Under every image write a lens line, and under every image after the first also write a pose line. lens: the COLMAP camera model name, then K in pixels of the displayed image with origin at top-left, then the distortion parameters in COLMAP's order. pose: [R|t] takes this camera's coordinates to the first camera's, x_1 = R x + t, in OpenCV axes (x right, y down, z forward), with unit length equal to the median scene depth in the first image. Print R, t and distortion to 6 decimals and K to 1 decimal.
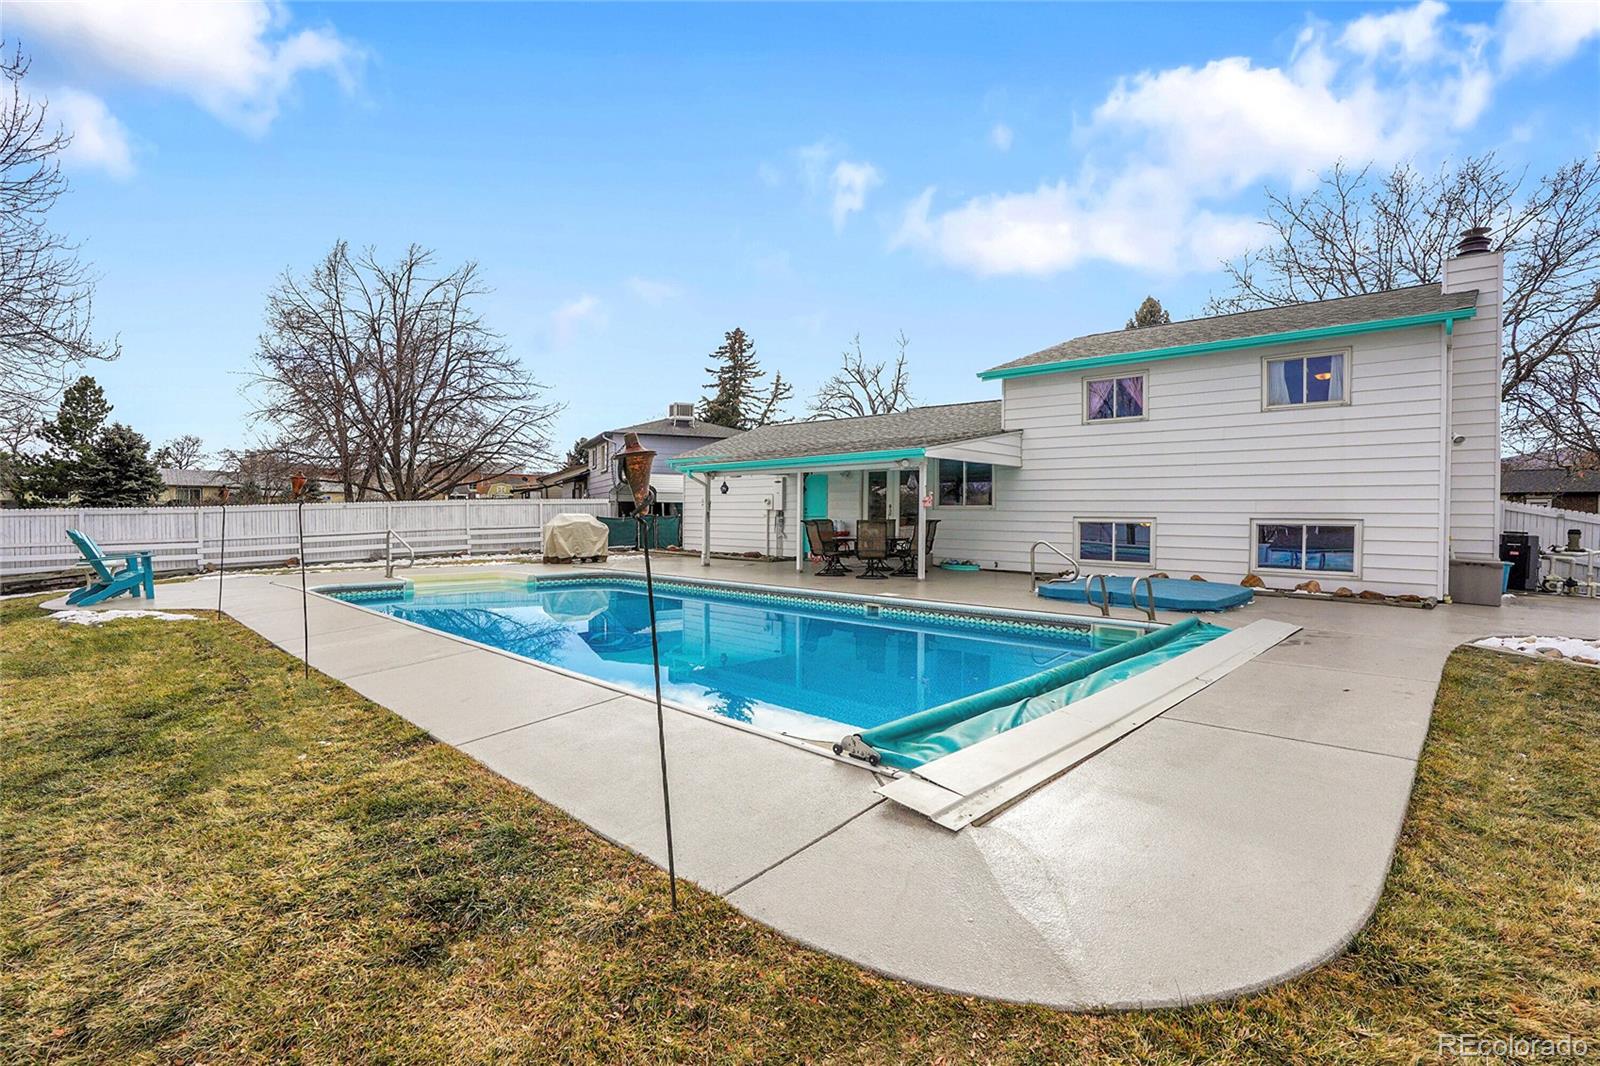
lens RADIAL K [[749.7, 0, 787.2], [0, 749.7, 526.0], [0, 0, 1]] dist [-0.032246, -0.000058]
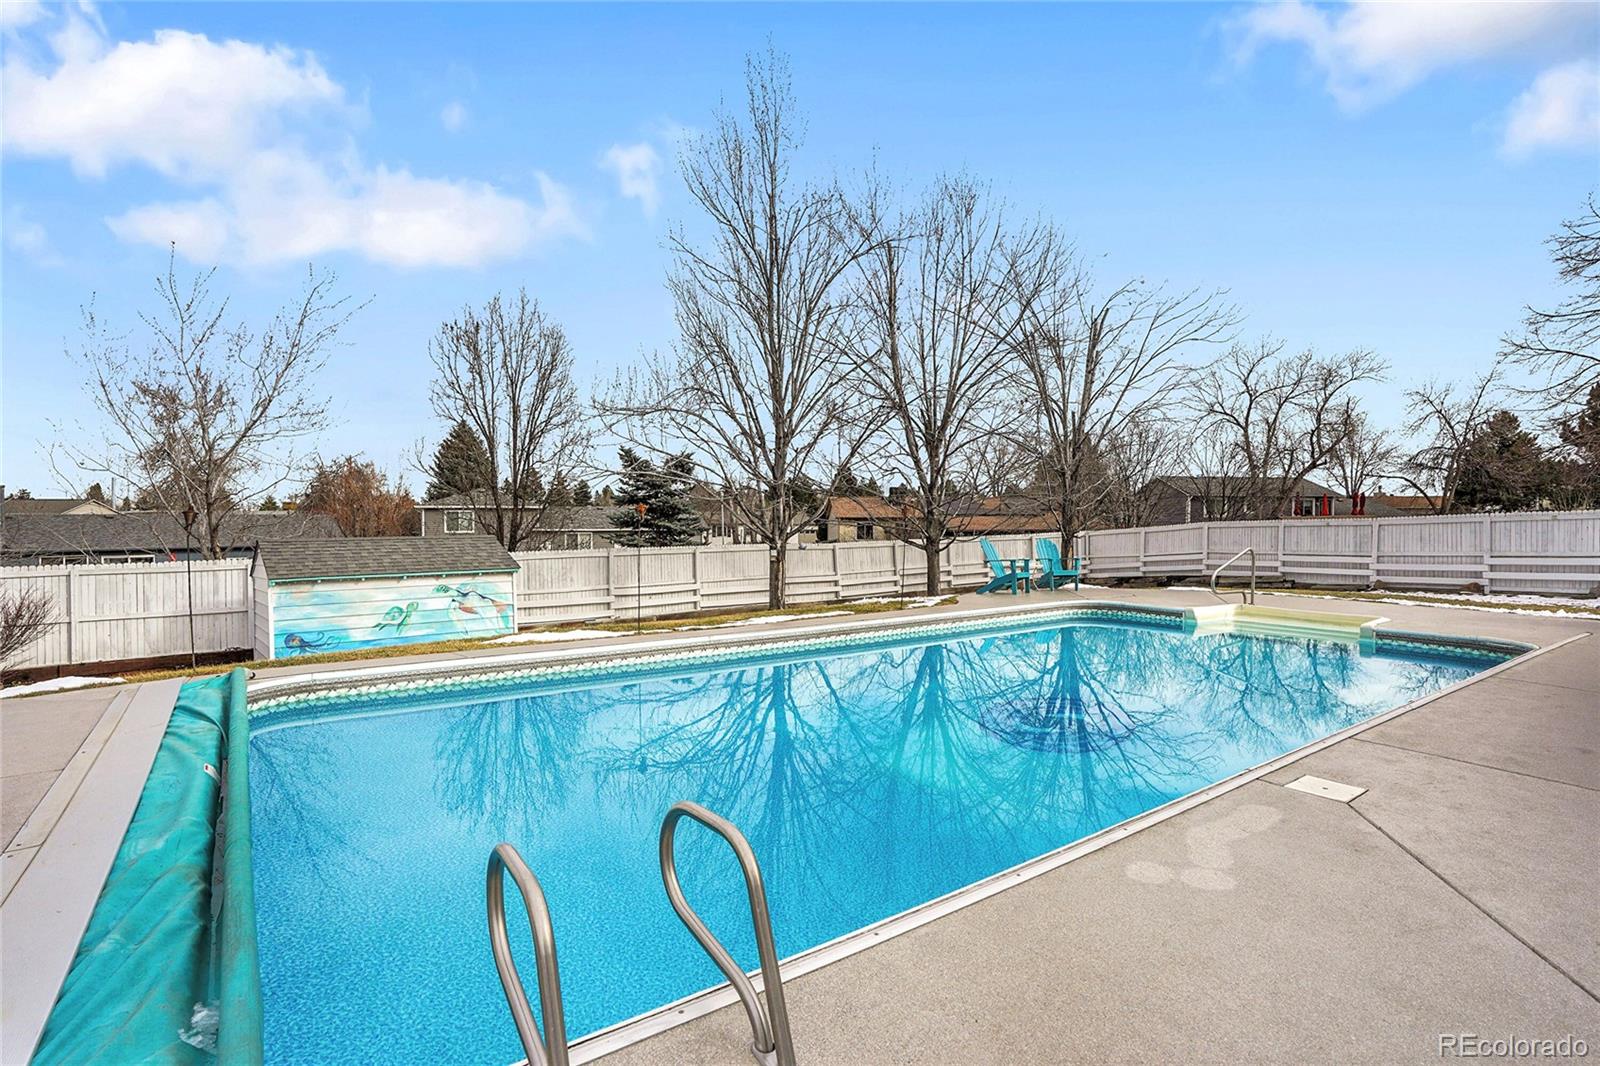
lens RADIAL K [[785.9, 0, 793.6], [0, 785.9, 538.0], [0, 0, 1]] dist [-0.048709, 0.013351]
pose [[-0.182466, 0.021923, -0.982968, 0.247564], [-0.017445, 0.999522, 0.025531, -0.012116], [0.983057, 0.021806, -0.181996, 0.401786]]
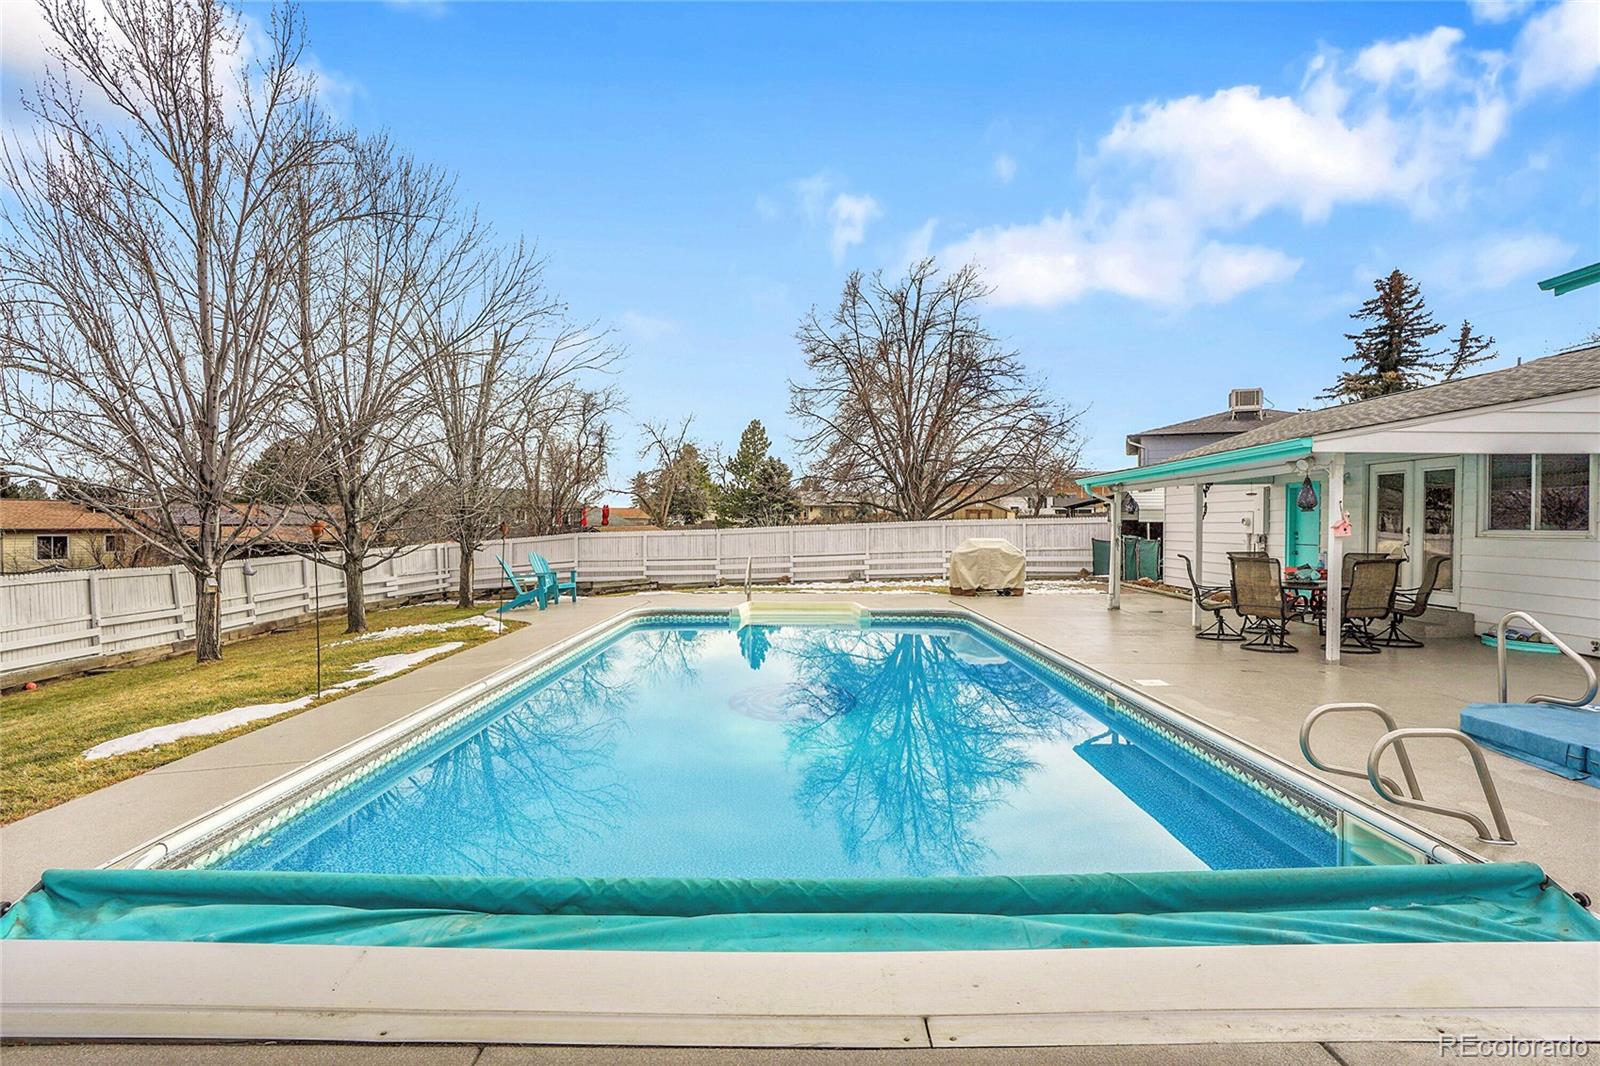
lens RADIAL K [[826.0, 0, 801.3], [0, 826.0, 532.1], [0, 0, 1]] dist [-0.047712, 0.002022]
pose [[0.700509, 0.001780, -0.713641, 0.197930], [-0.009811, 0.999926, -0.007137, -0.011980], [0.713576, 0.012001, 0.700475, 0.156548]]
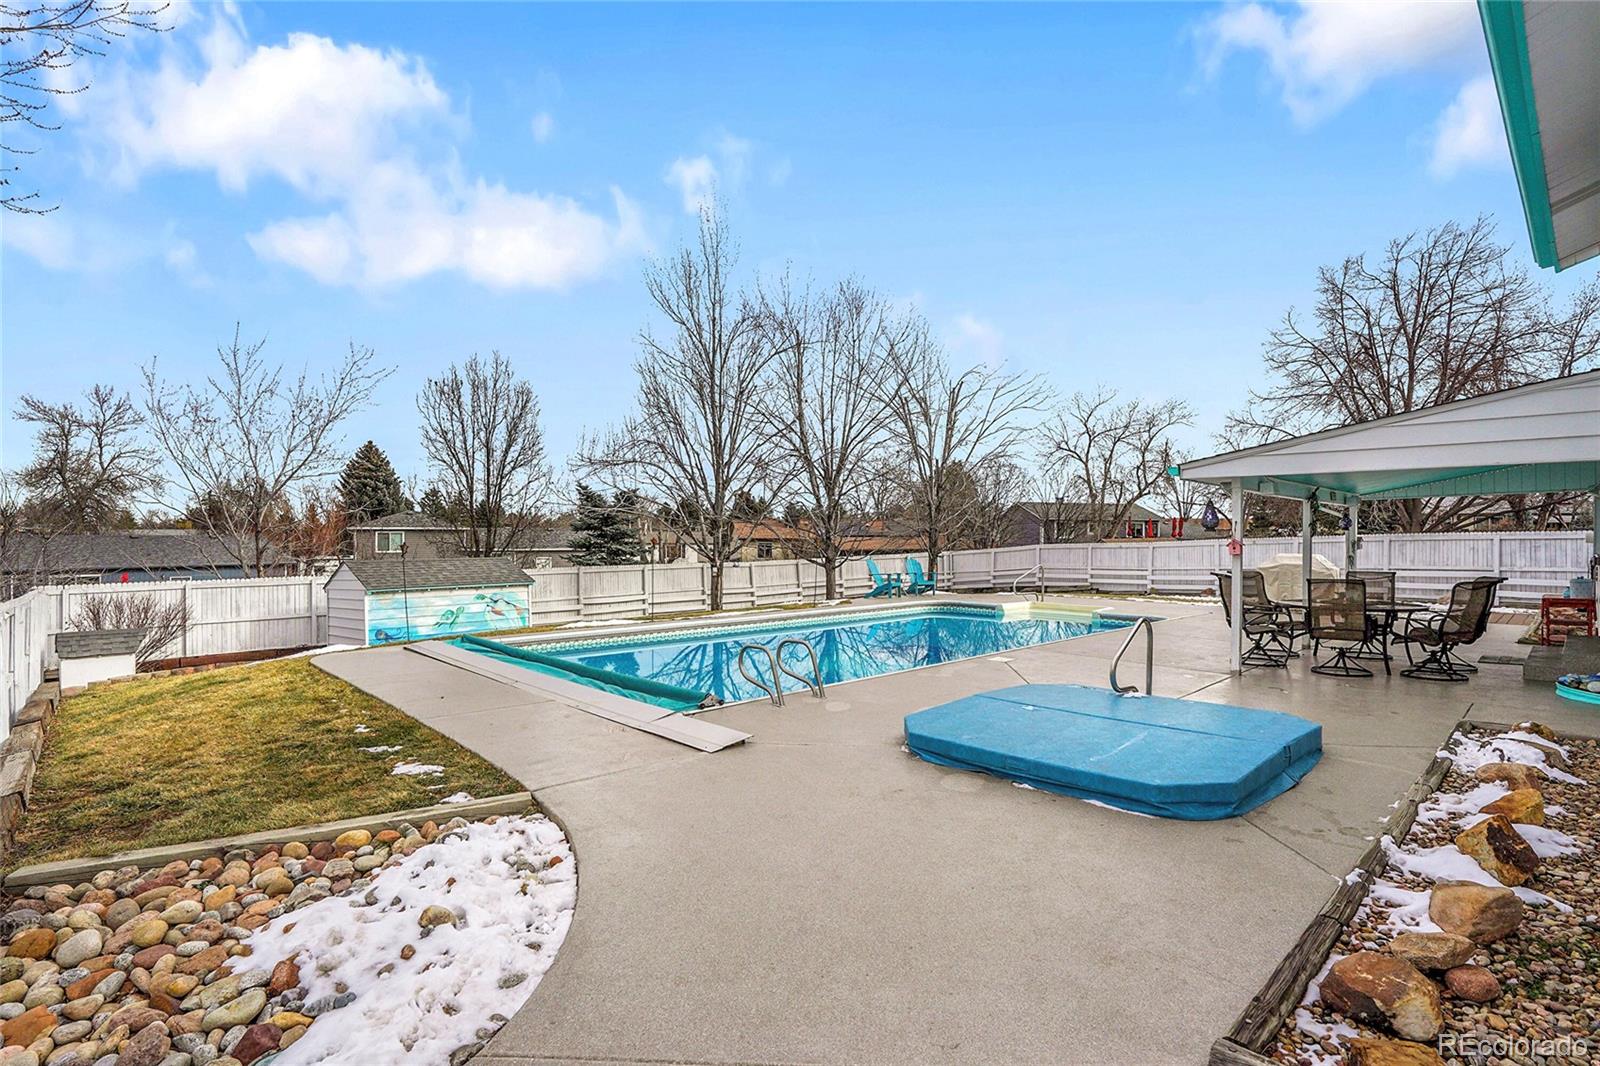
lens RADIAL K [[785.9, 0, 791.2], [0, 785.9, 541.0], [0, 0, 1]] dist [-0.048709, 0.013351]
pose [[-0.045508, 0.003824, -0.998957, 0.498901], [-0.018477, 0.999818, 0.004669, -0.021069], [0.998793, 0.018671, -0.045429, 0.388977]]
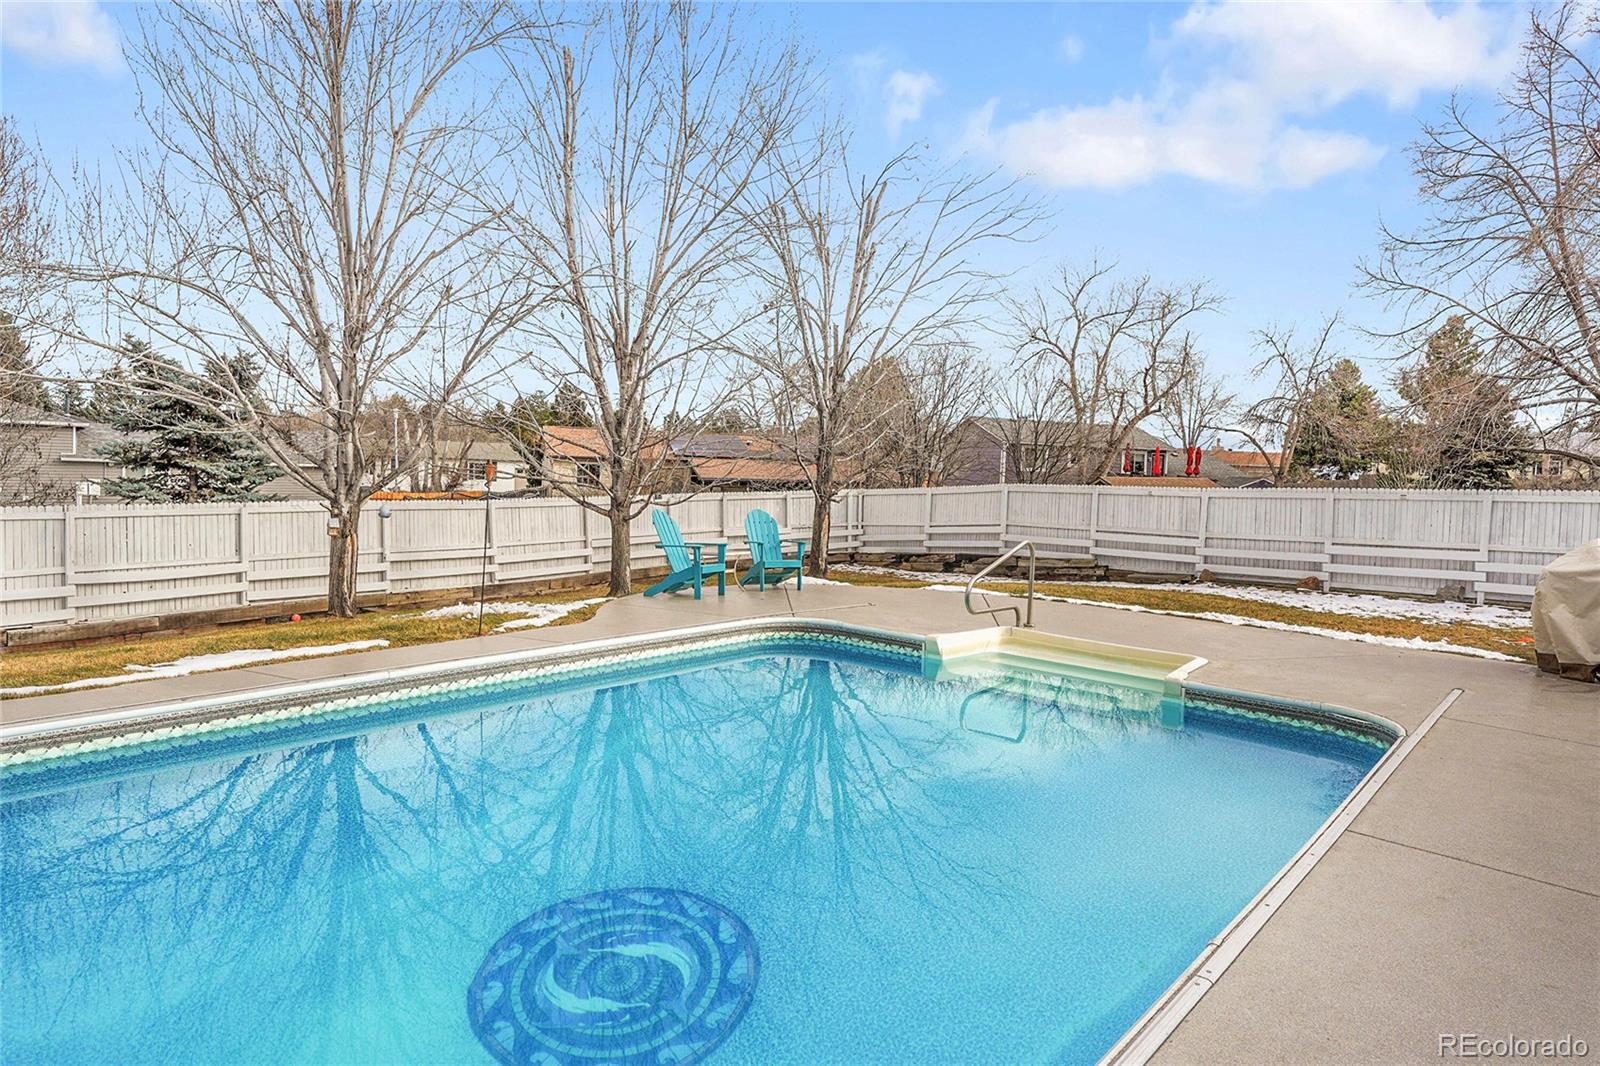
lens RADIAL K [[1006.7, 0, 790.6], [0, 1006.7, 507.4], [0, 0, 1]] dist [-0.046938, -0.000876]
pose [[0.063547, 0.048575, -0.996796, 0.118133], [-0.052005, 0.997619, 0.045300, -0.027534], [0.996623, 0.048960, 0.065922, 0.474012]]
